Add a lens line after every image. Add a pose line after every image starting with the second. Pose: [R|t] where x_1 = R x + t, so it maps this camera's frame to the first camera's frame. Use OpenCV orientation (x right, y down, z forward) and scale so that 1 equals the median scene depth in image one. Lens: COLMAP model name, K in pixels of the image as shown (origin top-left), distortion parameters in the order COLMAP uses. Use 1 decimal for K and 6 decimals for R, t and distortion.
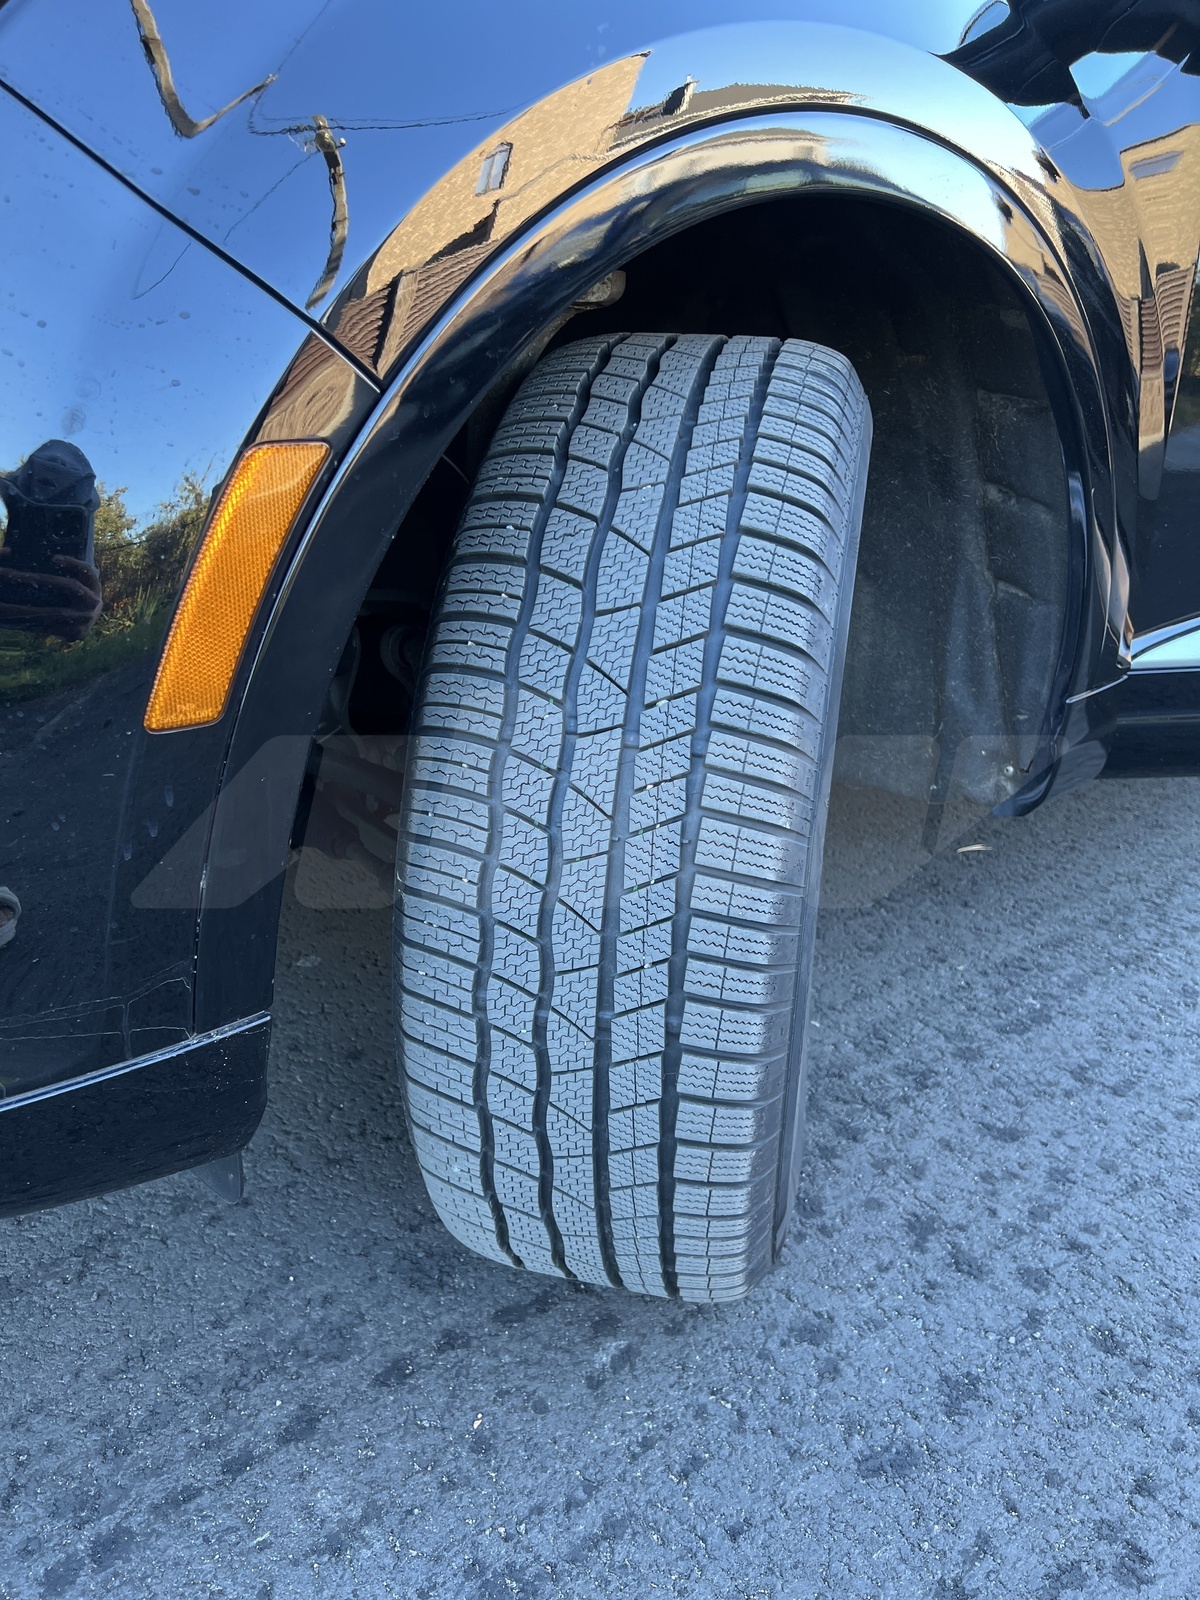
lens RADIAL K [[1217.5, 0, 580.8], [0, 1217.5, 805.7], [0, 0, 1]] dist [0.026382, -0.045286]
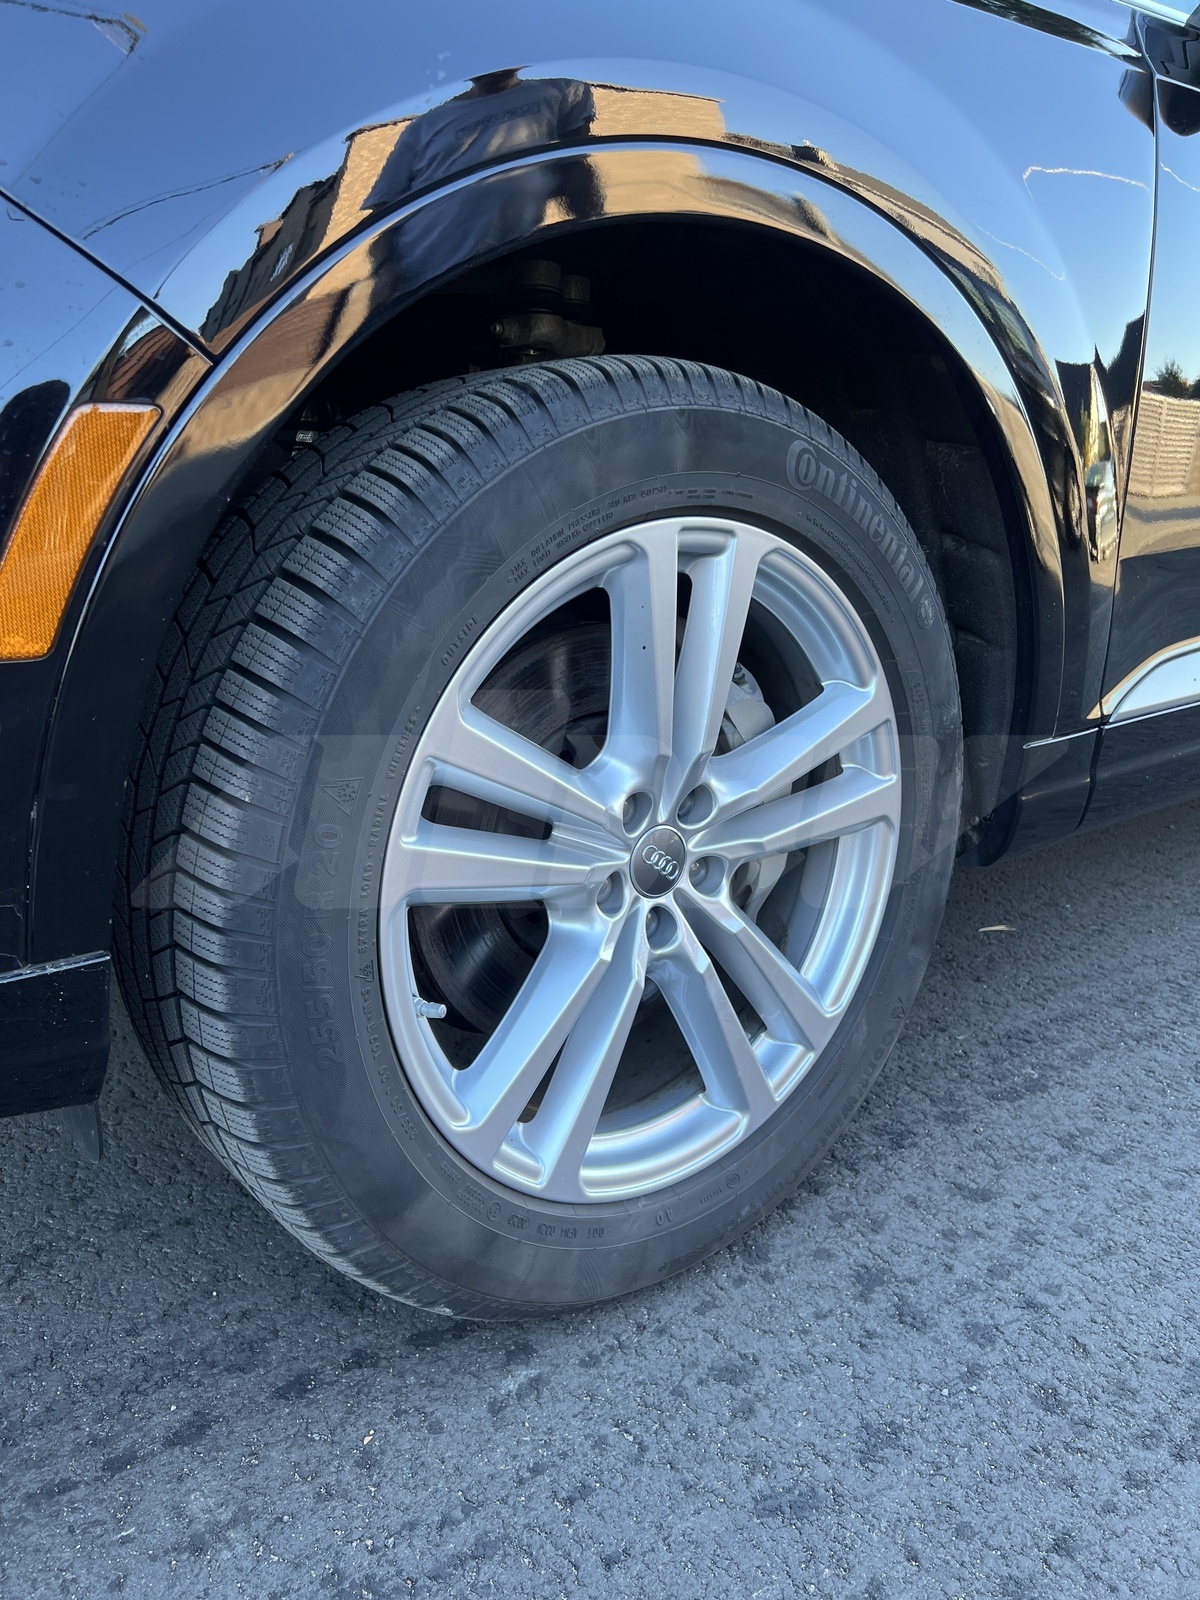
lens RADIAL K [[1210.9, 0, 600.0], [0, 1210.9, 800.0], [0, 0, 1]] dist [0.041436, -0.061542]
pose [[0.996933, 0.014854, -0.076840, 0.155083], [-0.023227, 0.993743, -0.109245, 0.092352], [0.074736, 0.110694, 0.991040, -0.007806]]
